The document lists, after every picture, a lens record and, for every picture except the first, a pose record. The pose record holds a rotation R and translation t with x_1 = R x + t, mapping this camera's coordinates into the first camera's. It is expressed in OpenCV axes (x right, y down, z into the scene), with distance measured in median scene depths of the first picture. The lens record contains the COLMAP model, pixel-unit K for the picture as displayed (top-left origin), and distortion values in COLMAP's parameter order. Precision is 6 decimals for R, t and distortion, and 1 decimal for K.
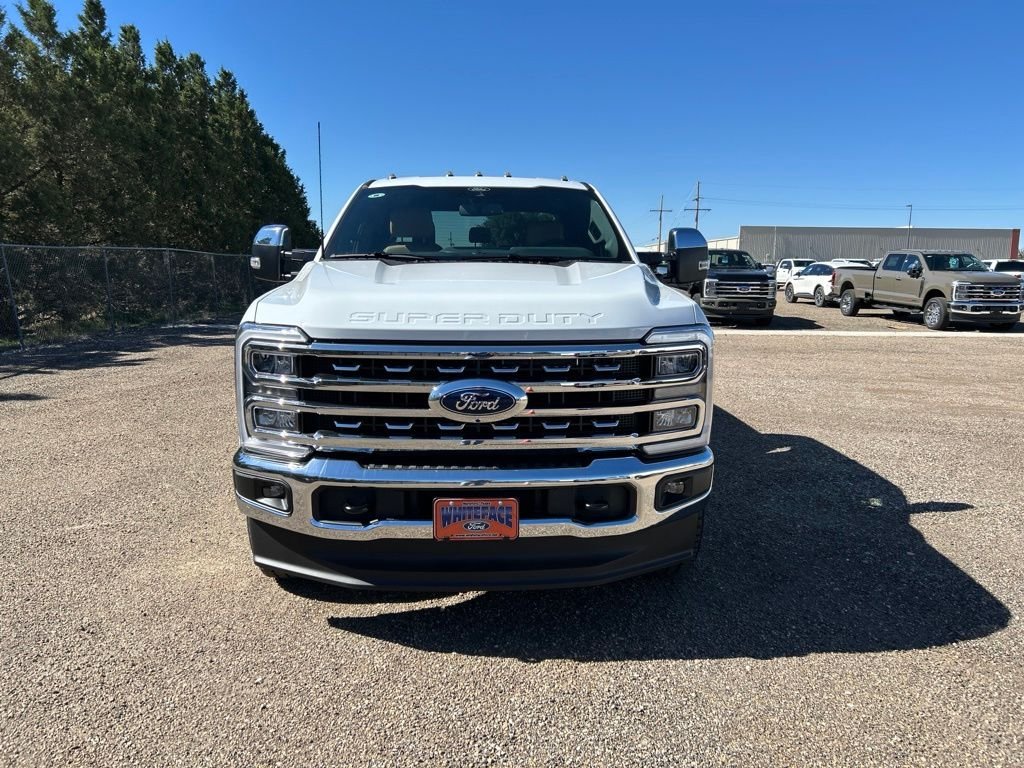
lens RADIAL K [[767.8, 0, 512.0], [0, 767.8, 384.0], [0, 0, 1]] dist [0.067306, -0.078397]
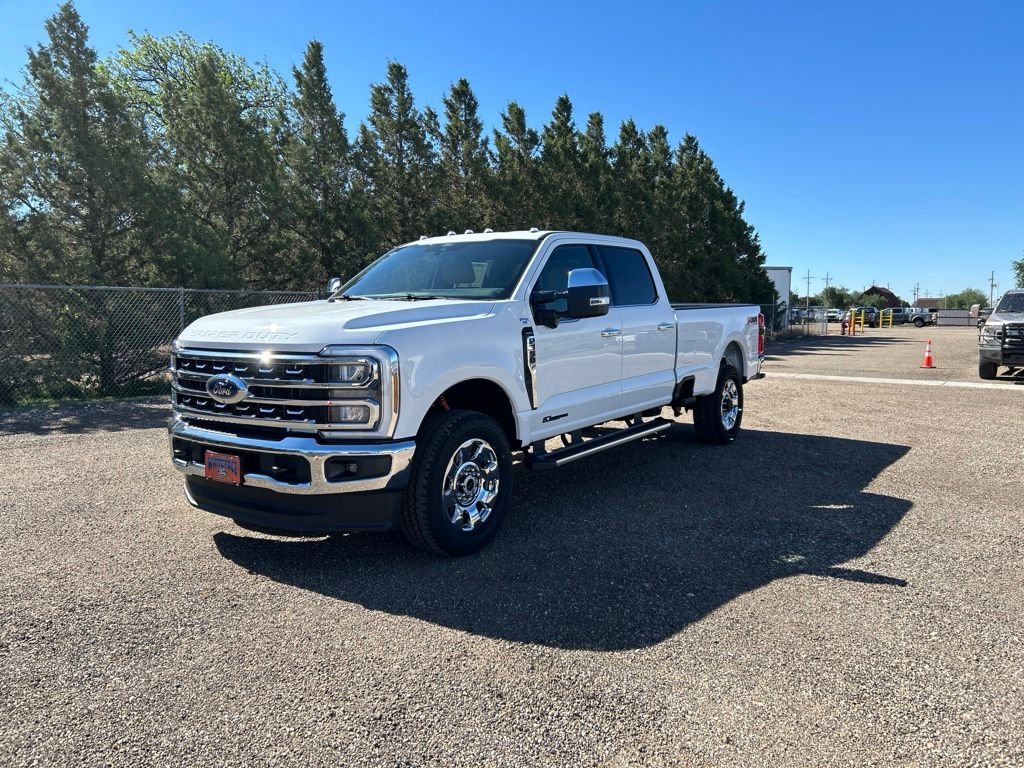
lens RADIAL K [[767.8, 0, 512.0], [0, 767.8, 384.0], [0, 0, 1]] dist [0.067306, -0.078397]
pose [[0.797083, 0.050492, -0.601755, 1.197001], [-0.087163, 0.995683, -0.031911, 0.011527], [0.597546, 0.077887, 0.798043, 0.108220]]
